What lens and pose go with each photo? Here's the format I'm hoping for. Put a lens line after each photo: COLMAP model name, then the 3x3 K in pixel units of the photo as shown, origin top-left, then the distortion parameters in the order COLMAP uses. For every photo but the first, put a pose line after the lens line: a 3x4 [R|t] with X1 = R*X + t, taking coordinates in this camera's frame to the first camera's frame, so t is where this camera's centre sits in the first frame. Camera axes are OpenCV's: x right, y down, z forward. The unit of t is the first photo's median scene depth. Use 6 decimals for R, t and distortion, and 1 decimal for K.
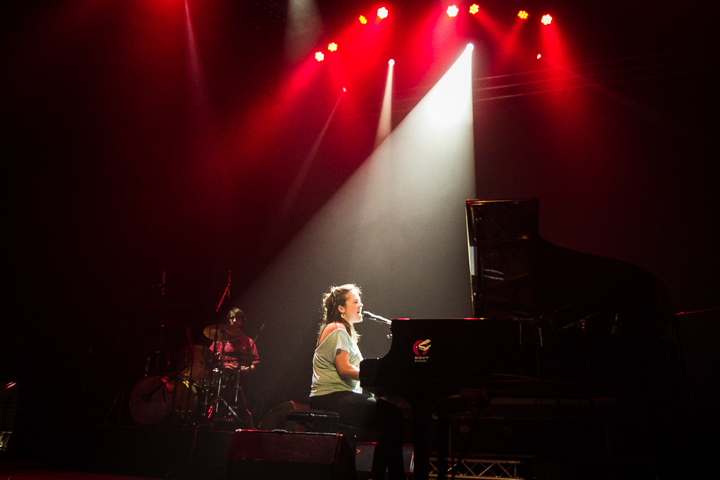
lens RADIAL K [[637.8, 0, 356.4], [0, 637.8, 207.1], [0, 0, 1]] dist [-0.069312, 0.030220]
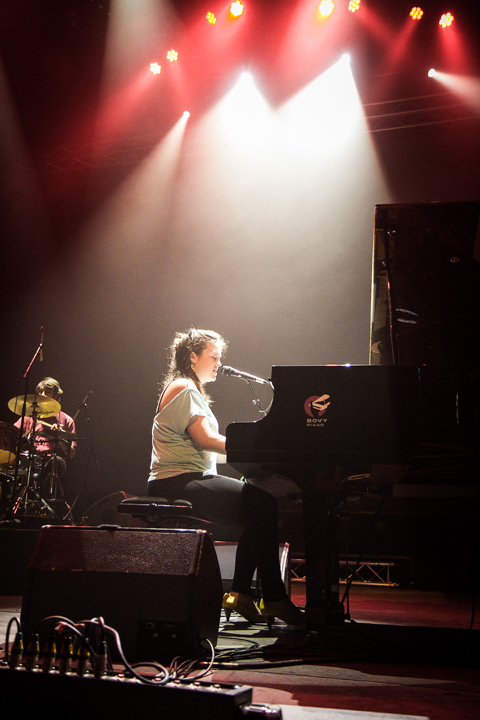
lens RADIAL K [[698.7, 0, 232.5], [0, 698.7, 359.0], [0, 0, 1]] dist [-0.010580, 0.000000]
pose [[0.998062, 0.008076, 0.061694, -0.019473], [-0.014254, 0.994848, 0.100372, 0.052739], [-0.060565, -0.101057, 0.993035, 0.143282]]
